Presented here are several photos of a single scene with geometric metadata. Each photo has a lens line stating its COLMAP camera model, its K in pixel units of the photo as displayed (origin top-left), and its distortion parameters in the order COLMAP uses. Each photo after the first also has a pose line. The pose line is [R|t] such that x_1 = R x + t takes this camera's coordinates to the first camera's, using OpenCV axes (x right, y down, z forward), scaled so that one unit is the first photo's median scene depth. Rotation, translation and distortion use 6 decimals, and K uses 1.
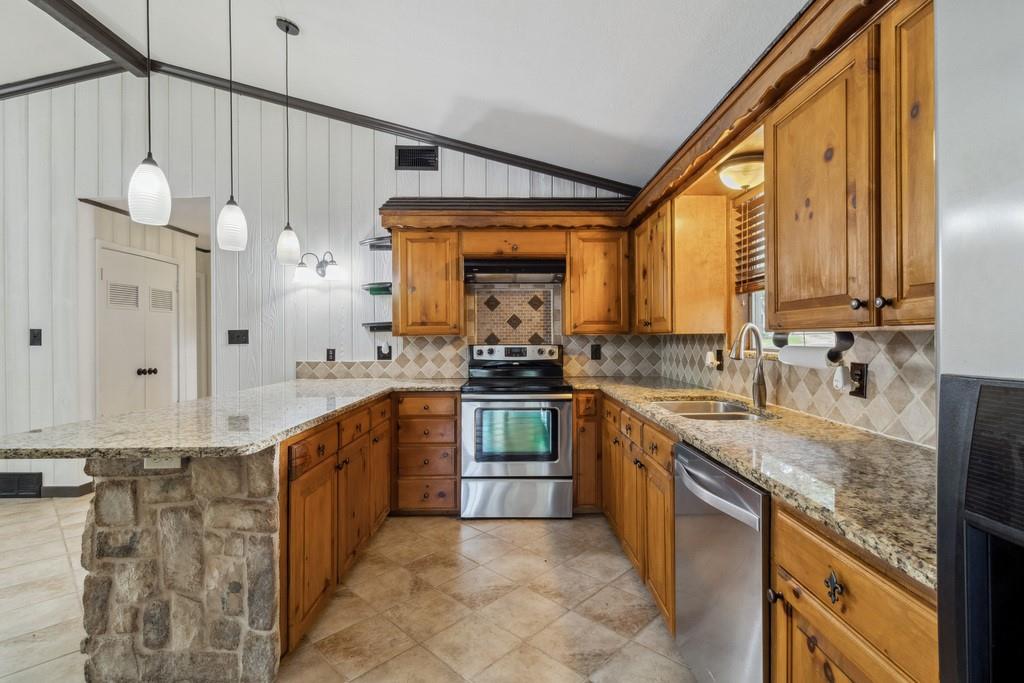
lens RADIAL K [[479.7, 0, 519.0], [0, 479.7, 339.8], [0, 0, 1]] dist [0.001089, 0.000218]
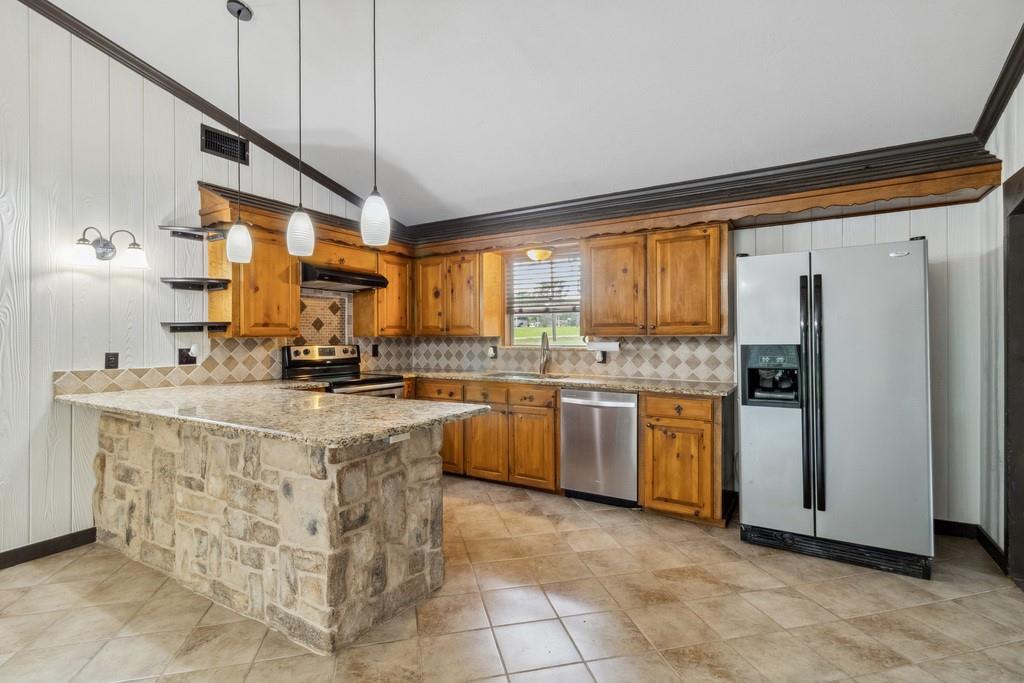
lens RADIAL K [[486.6, 0, 519.9], [0, 486.6, 338.7], [0, 0, 1]] dist [-0.000812, -0.000089]
pose [[0.531596, 0.000806, 0.846997, -0.847725], [0.004282, 0.999984, -0.003640, 0.001279], [-0.846987, 0.005562, 0.531584, 0.021737]]
